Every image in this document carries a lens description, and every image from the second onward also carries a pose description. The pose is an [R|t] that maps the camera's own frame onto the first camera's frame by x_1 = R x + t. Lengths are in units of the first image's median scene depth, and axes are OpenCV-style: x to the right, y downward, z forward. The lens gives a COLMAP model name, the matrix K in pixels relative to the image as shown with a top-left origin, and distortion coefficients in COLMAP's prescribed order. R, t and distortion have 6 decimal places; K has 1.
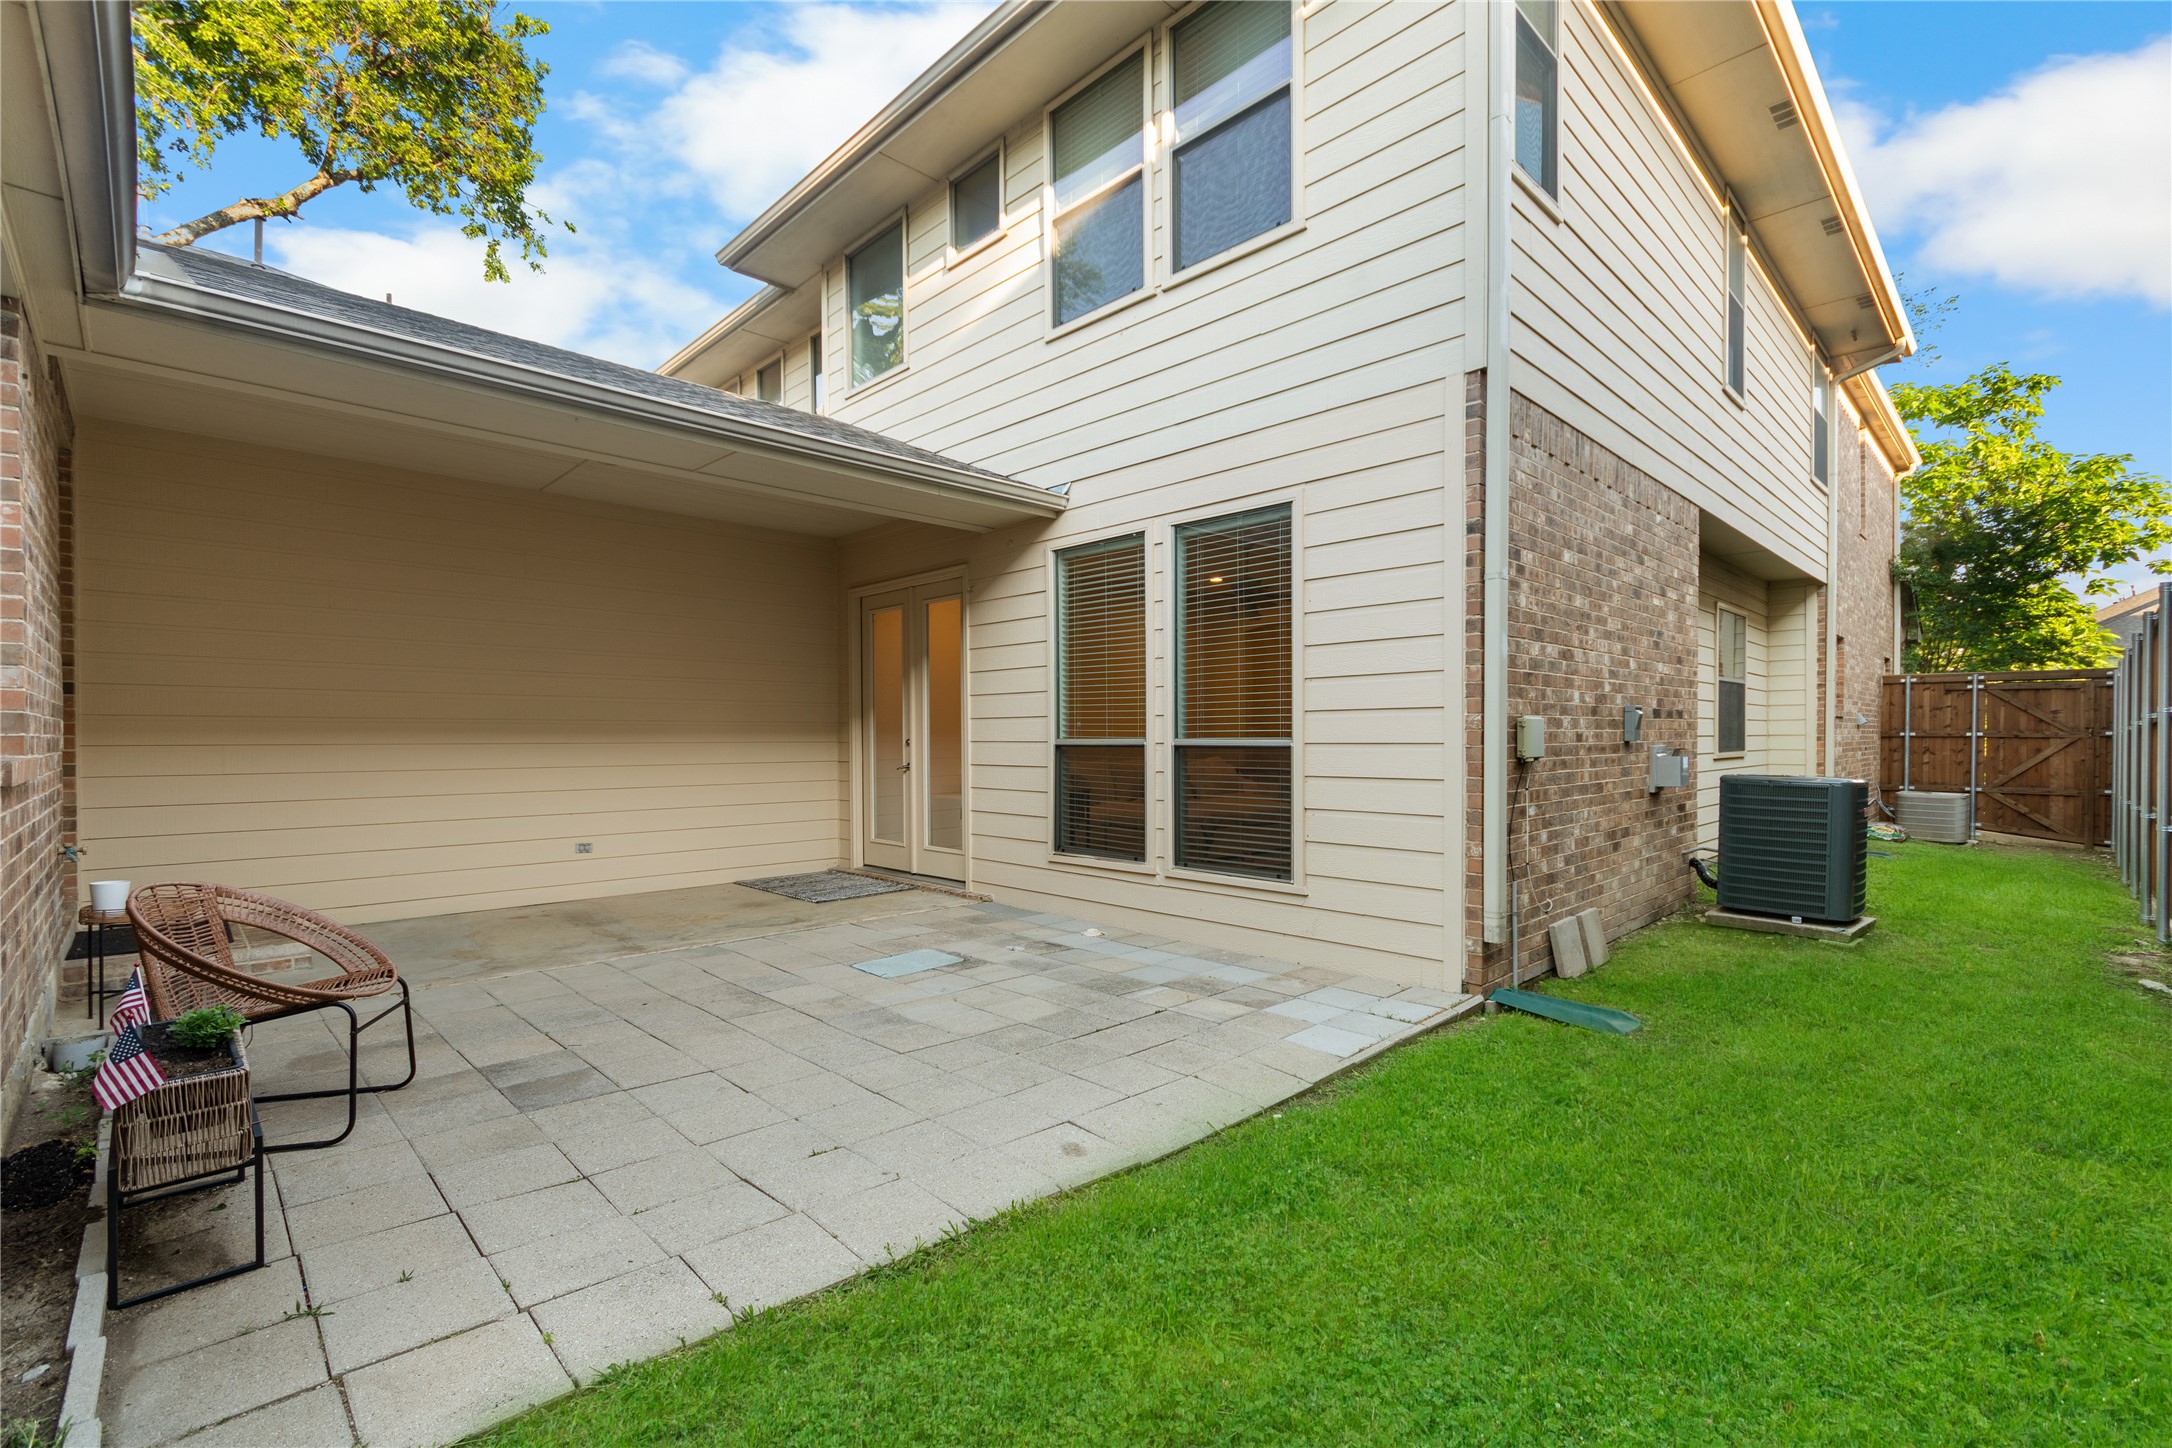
lens RADIAL K [[959.1, 0, 1085.6], [0, 959.1, 738.6], [0, 0, 1]] dist [0.000029, -0.000064]
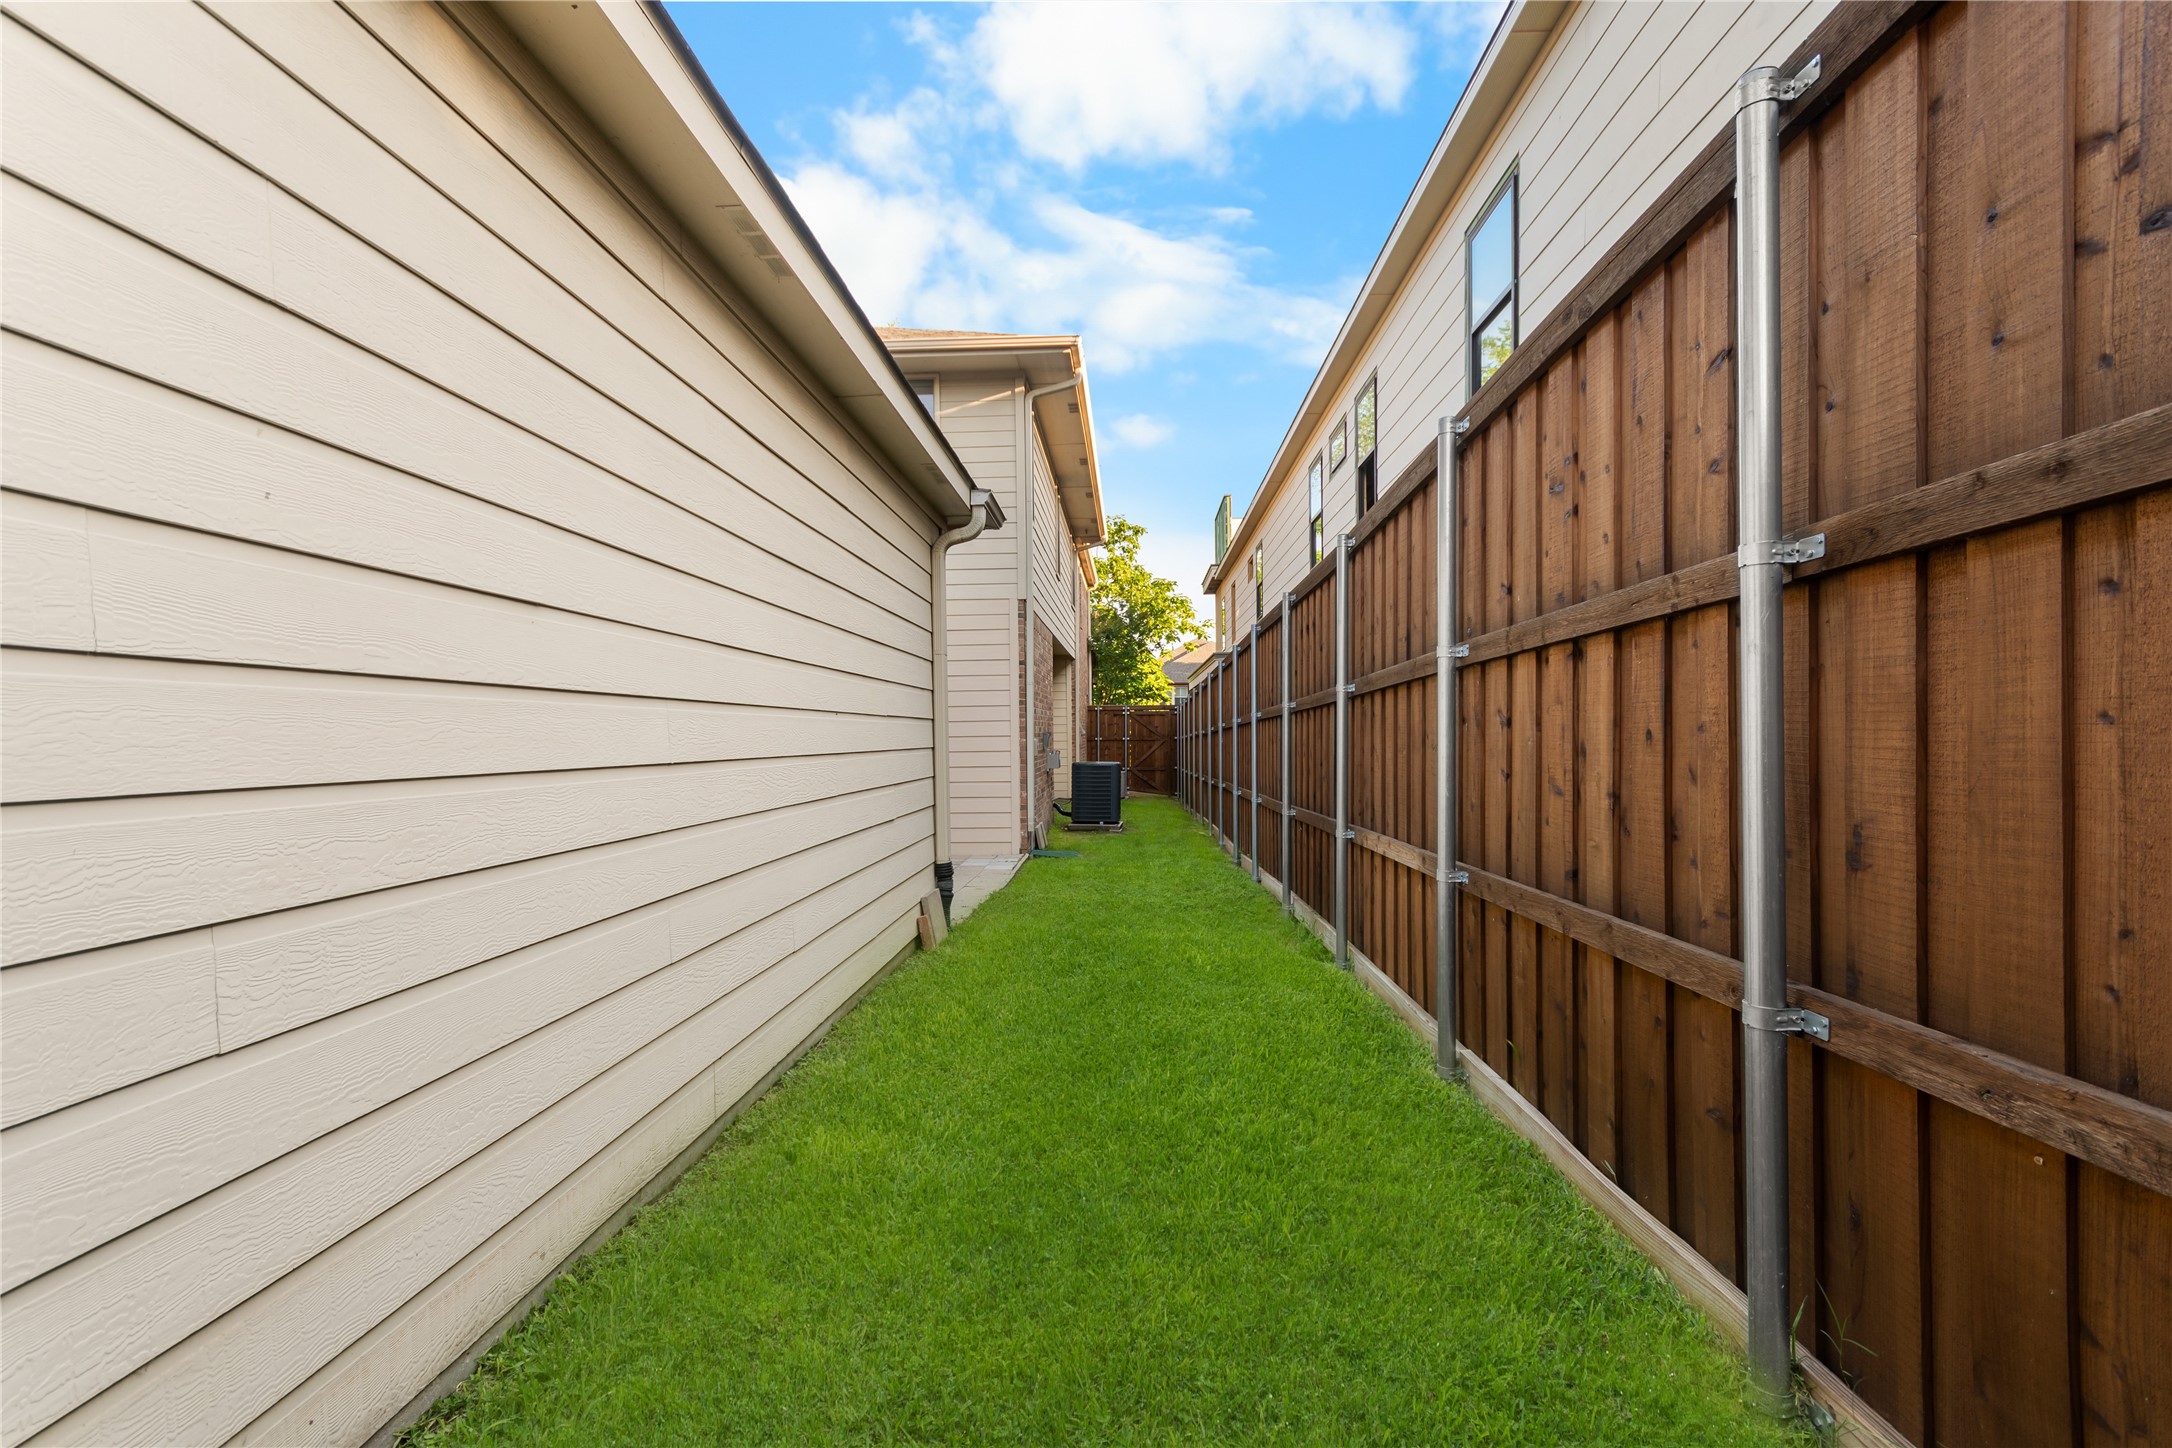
lens RADIAL K [[959.1, 0, 1085.6], [0, 959.1, 738.6], [0, 0, 1]] dist [0.000029, -0.000064]
pose [[0.735318, -0.010202, 0.677646, -0.484604], [0.011759, 0.999928, 0.002294, -0.012919], [-0.677620, 0.006282, 0.735385, -0.387493]]
